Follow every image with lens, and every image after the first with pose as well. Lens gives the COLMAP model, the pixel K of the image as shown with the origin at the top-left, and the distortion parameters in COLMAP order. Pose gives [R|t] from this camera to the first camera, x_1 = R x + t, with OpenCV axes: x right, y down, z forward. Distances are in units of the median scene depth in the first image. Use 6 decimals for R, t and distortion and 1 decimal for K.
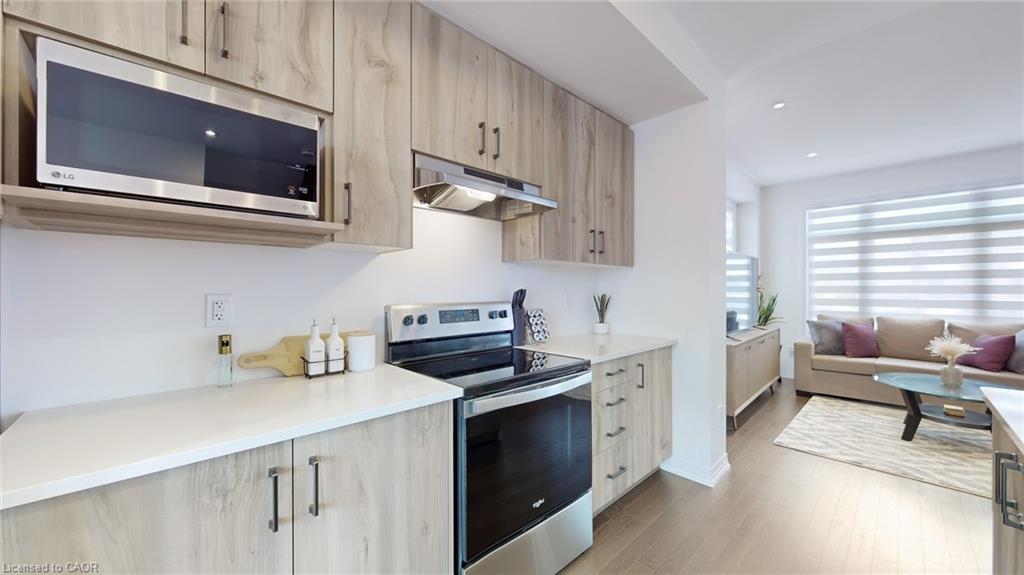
lens RADIAL K [[374.2, 0, 517.0], [0, 374.2, 287.8], [0, 0, 1]] dist [0.001938, 0.000141]
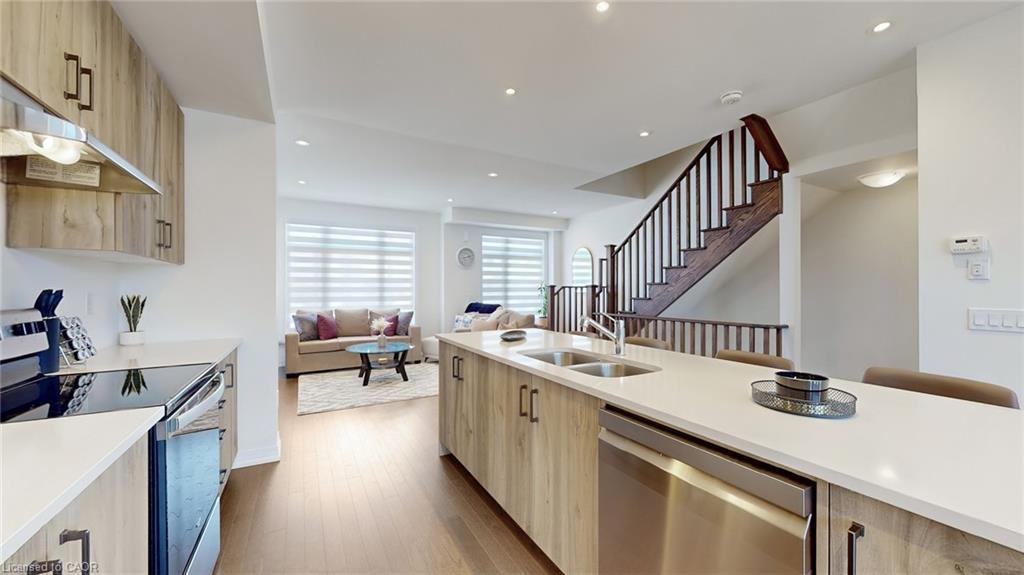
lens RADIAL K [[376.4, 0, 509.6], [0, 376.4, 289.4], [0, 0, 1]] dist [0.004593, 0.000455]
pose [[0.260278, -0.001203, 0.965533, -0.312581], [-0.000926, 0.999998, 0.001495, 0.000649], [-0.965533, -0.001284, 0.260277, 0.005708]]
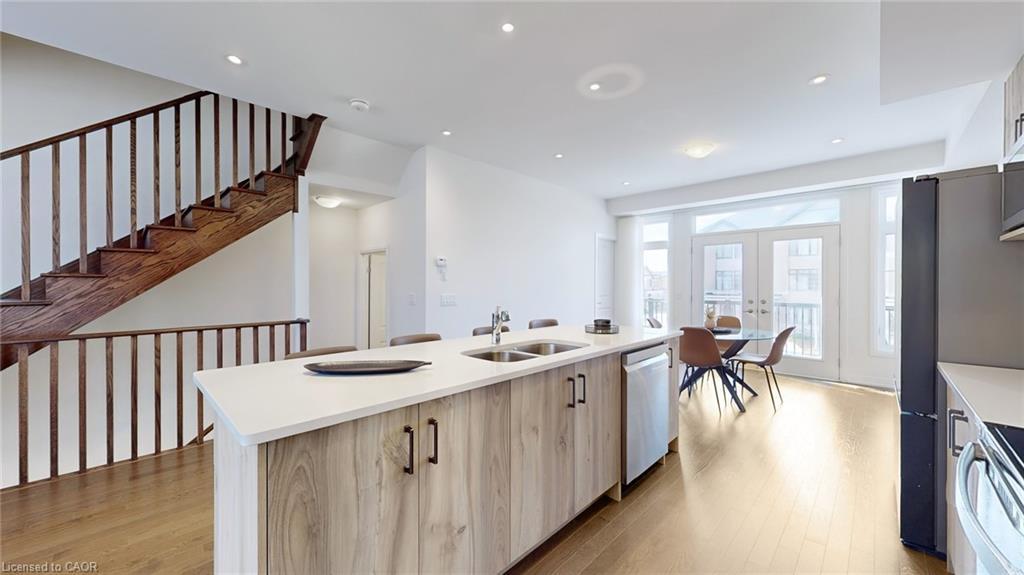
lens RADIAL K [[374.2, 0, 517.0], [0, 374.2, 287.8], [0, 0, 1]] dist [0.001938, 0.000141]
pose [[-0.999333, -0.000120, -0.036523, 0.332476], [-0.000420, 0.999966, 0.008199, 0.000166], [0.036521, 0.008209, -0.999299, 0.699468]]
